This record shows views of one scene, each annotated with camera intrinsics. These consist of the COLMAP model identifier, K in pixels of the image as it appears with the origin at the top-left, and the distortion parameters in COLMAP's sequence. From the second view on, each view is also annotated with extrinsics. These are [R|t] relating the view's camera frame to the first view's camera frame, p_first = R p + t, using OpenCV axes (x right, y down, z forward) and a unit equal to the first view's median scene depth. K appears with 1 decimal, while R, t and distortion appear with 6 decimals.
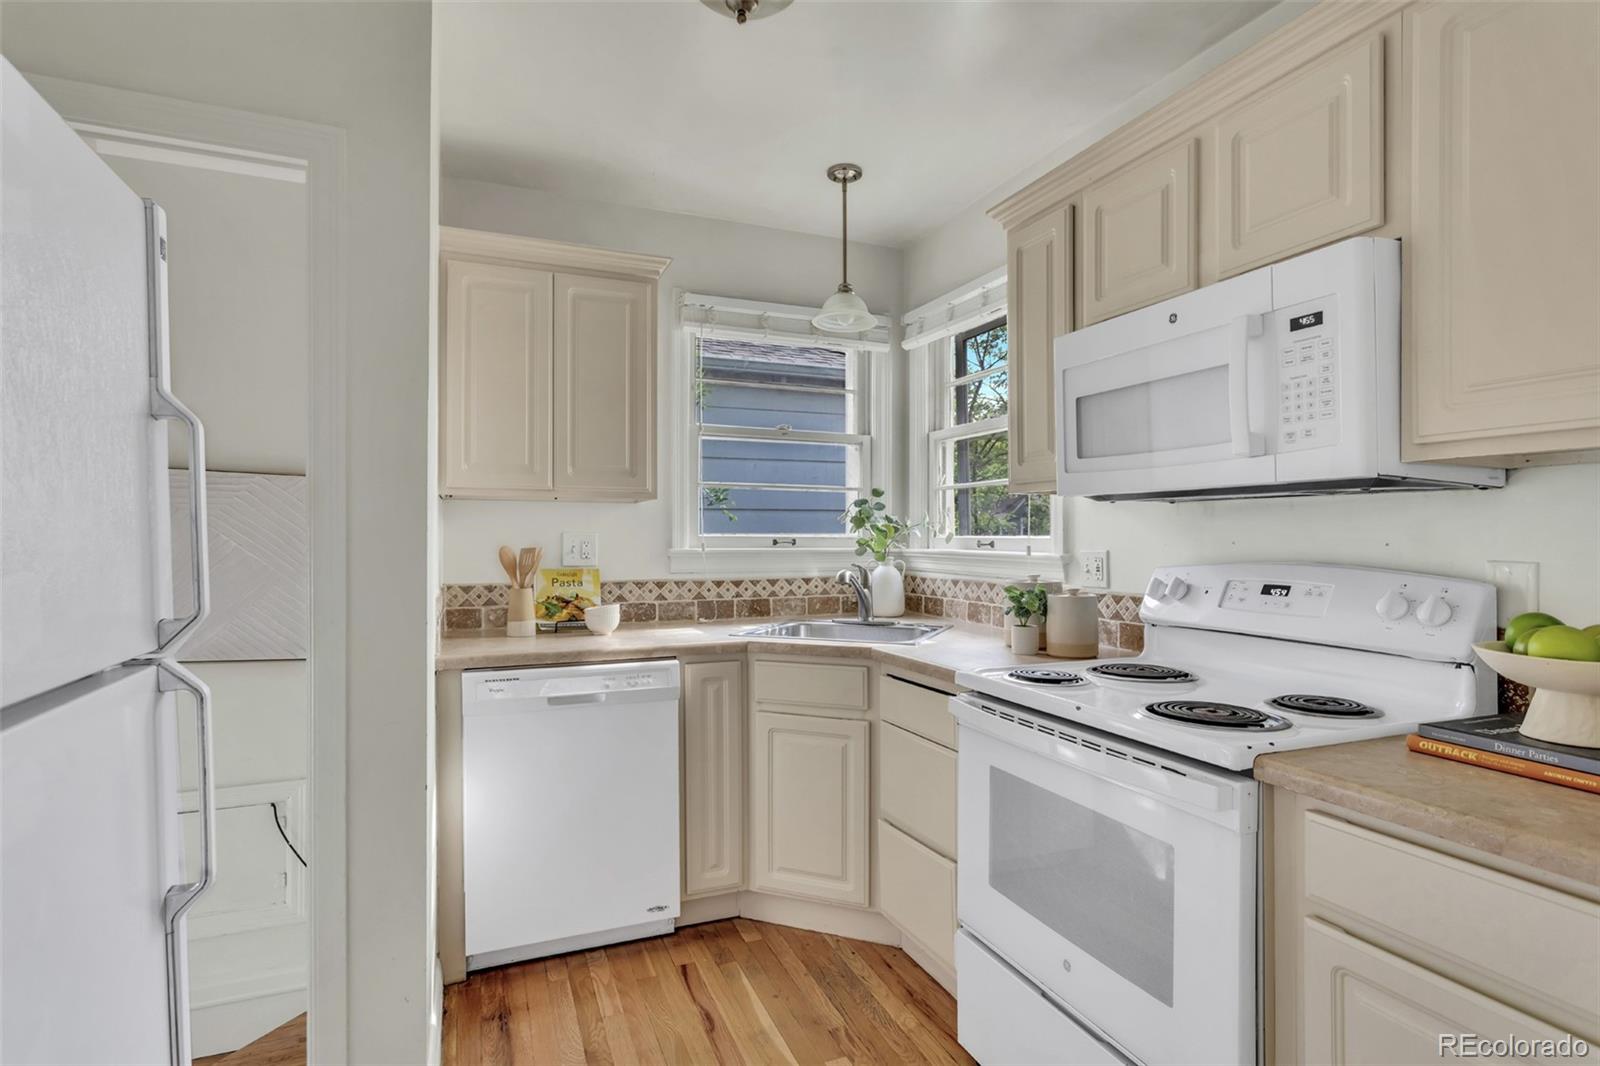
lens RADIAL K [[808.3, 0, 797.3], [0, 808.3, 548.9], [0, 0, 1]] dist [-0.005278, 0.000289]
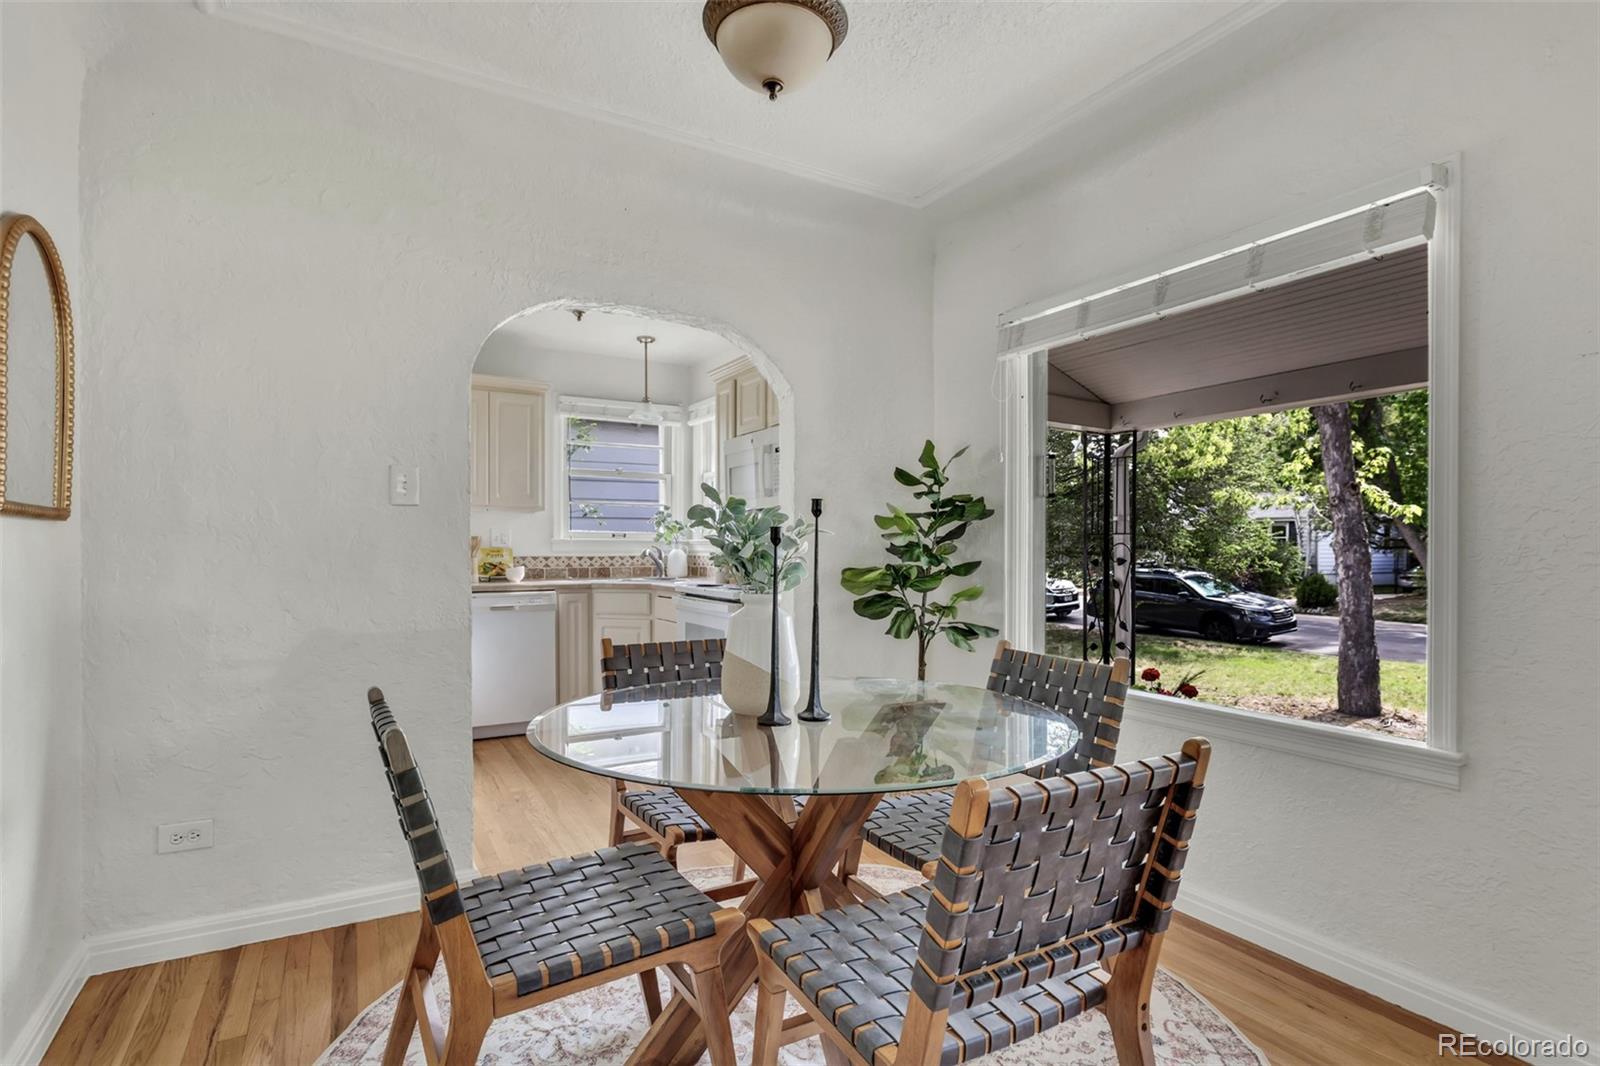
lens RADIAL K [[804.4, 0, 774.6], [0, 804.4, 552.4], [0, 0, 1]] dist [-0.001906, 0.000178]
pose [[0.994623, -0.002189, 0.103540, 0.163230], [0.003500, 0.999916, -0.012481, 0.059755], [-0.103504, 0.012776, 0.994547, -0.905656]]
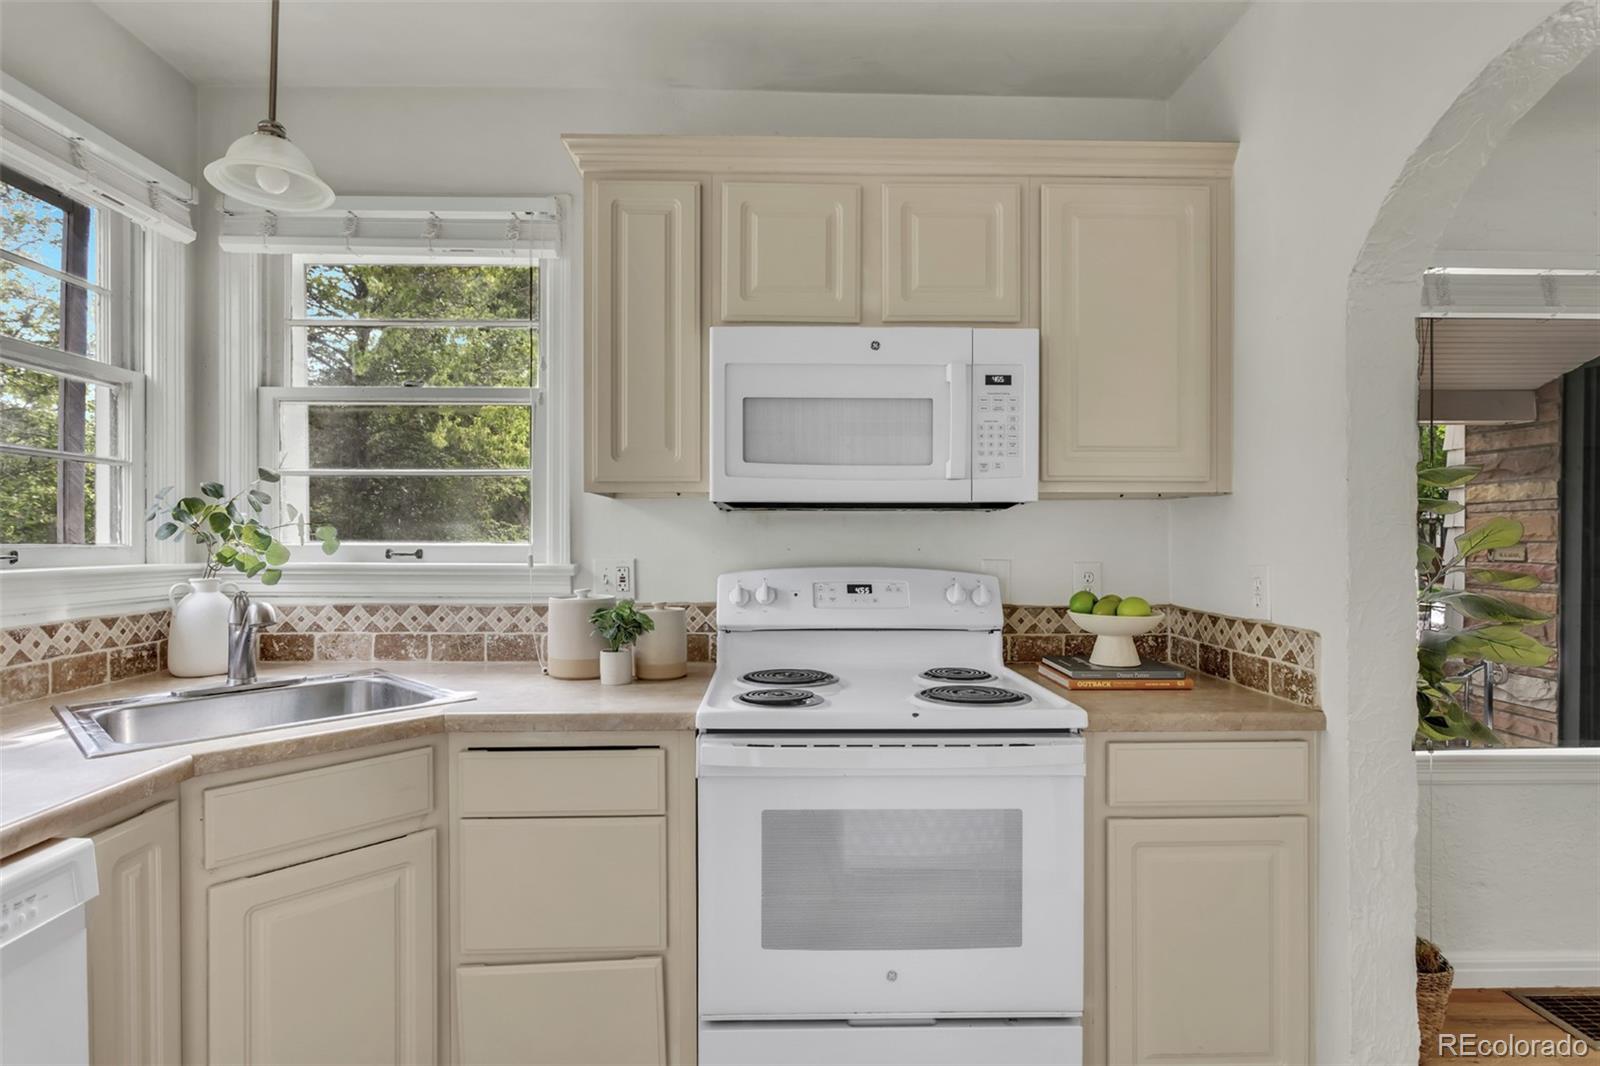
lens RADIAL K [[808.3, 0, 797.3], [0, 808.3, 548.9], [0, 0, 1]] dist [-0.005278, 0.000289]
pose [[0.357333, -0.014315, 0.933867, -0.355615], [0.015155, 0.999840, 0.009527, -0.013043], [-0.933854, 0.010748, 0.357492, 0.420148]]
